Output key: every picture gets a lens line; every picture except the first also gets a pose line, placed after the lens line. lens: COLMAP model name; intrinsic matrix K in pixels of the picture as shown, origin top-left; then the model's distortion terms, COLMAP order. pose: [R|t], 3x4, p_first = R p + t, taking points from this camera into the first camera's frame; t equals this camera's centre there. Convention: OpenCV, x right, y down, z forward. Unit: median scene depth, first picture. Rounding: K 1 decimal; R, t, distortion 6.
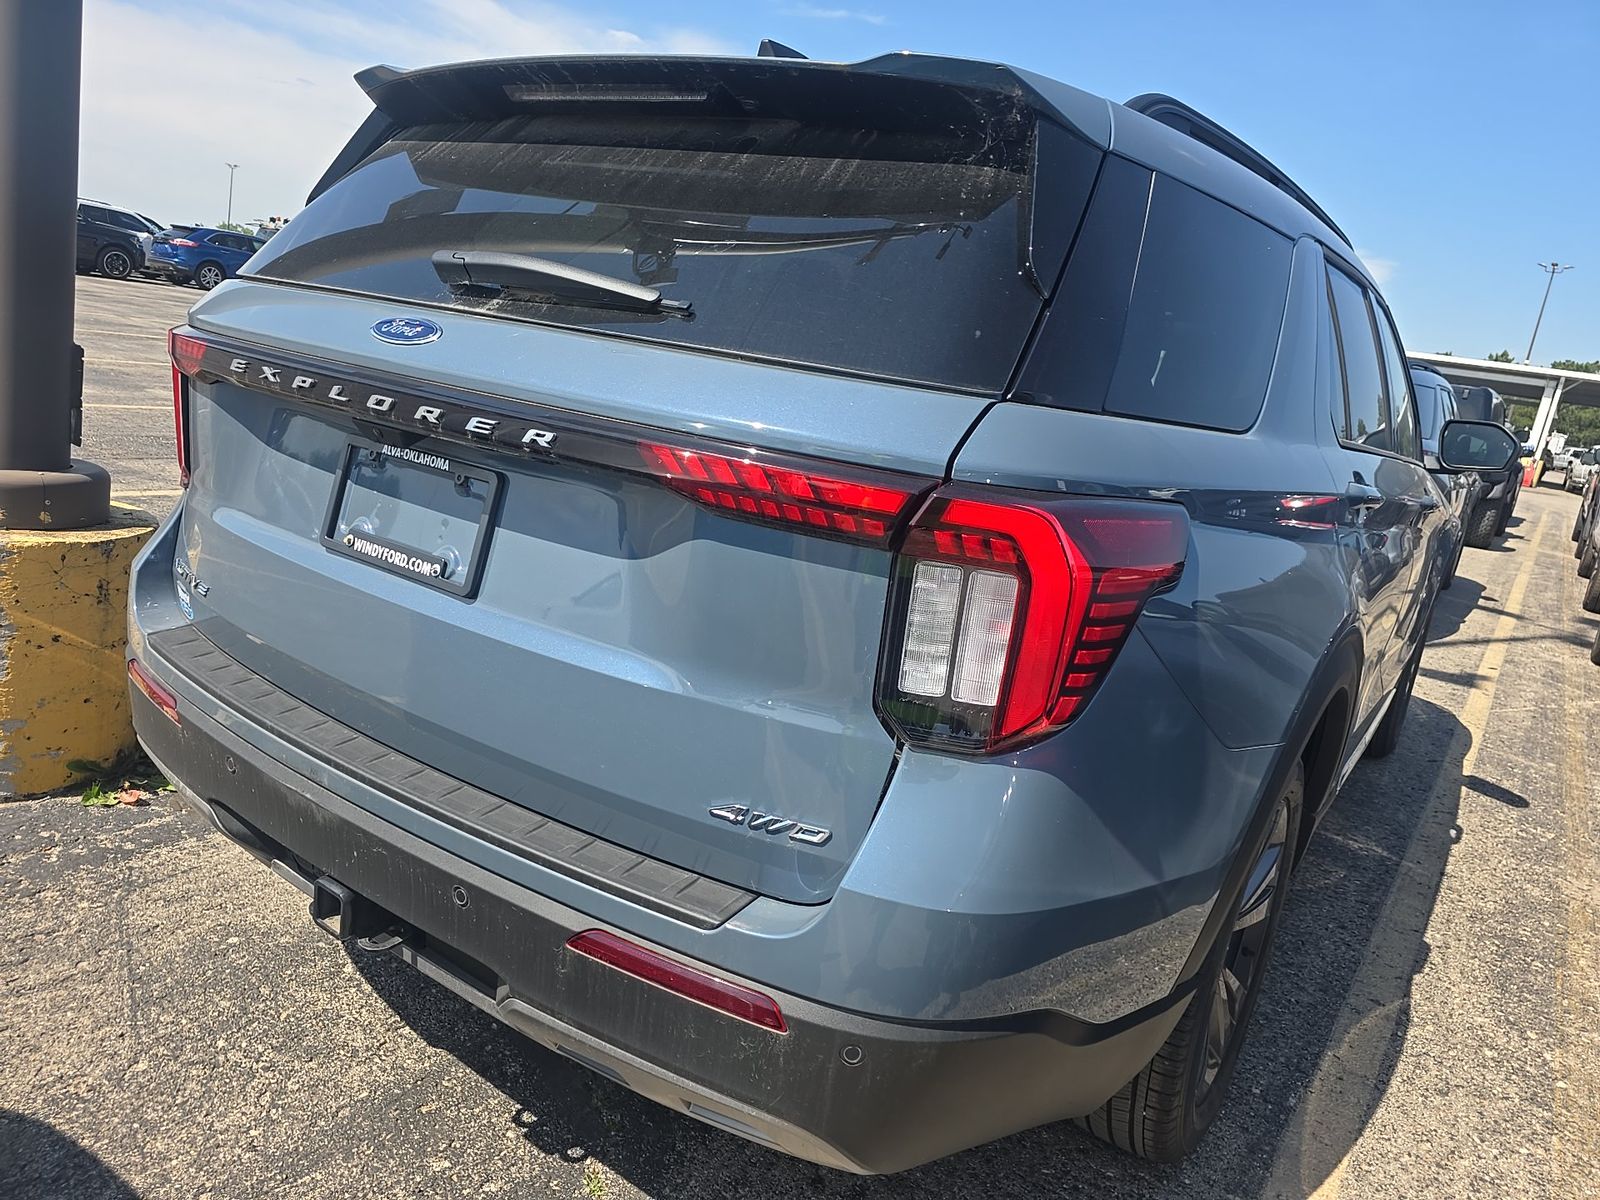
lens RADIAL K [[1082.6, 0, 800.0], [0, 1082.6, 600.0], [0, 0, 1]] dist [-0.000359, -0.001103]
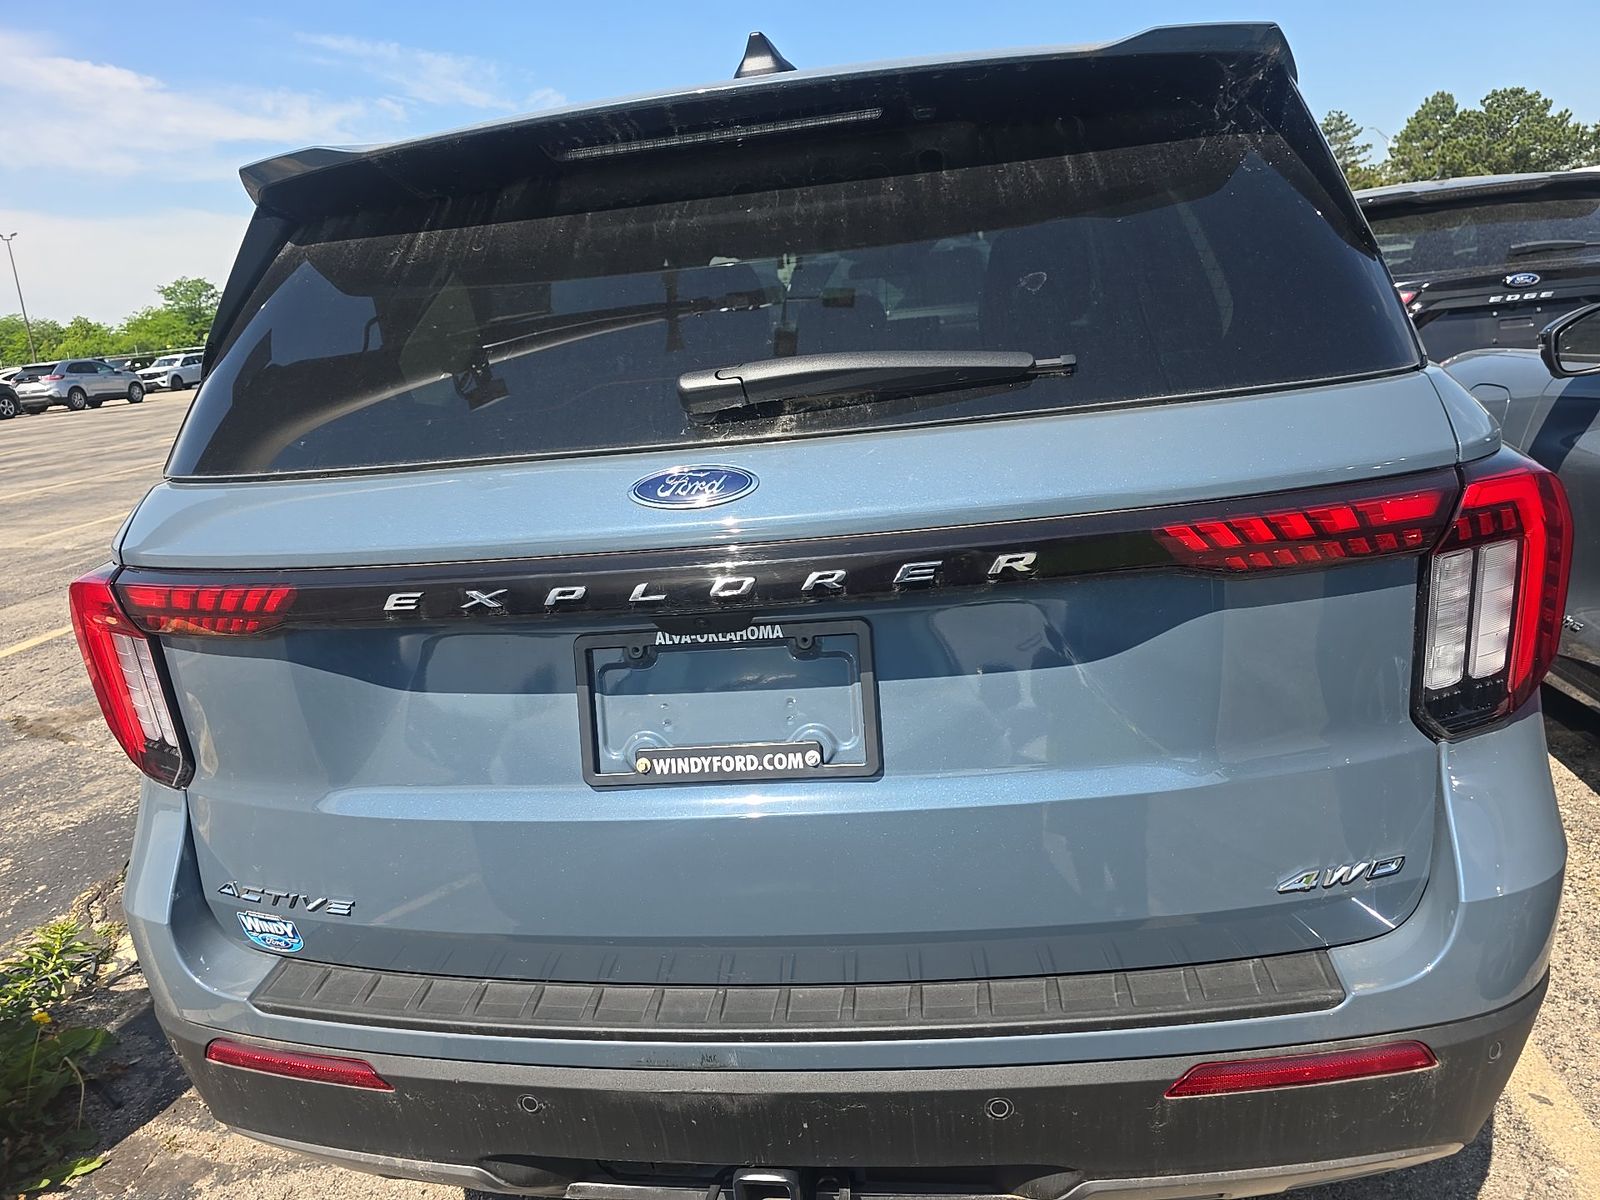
lens RADIAL K [[1092.2, 0, 800.0], [0, 1092.2, 600.0], [0, 0, 1]] dist [0.059304, -0.105909]
pose [[0.874483, -0.338384, 0.347526, -0.597374], [0.323124, 0.940744, 0.102916, -0.229126], [-0.361759, 0.022295, 0.932005, 0.246089]]
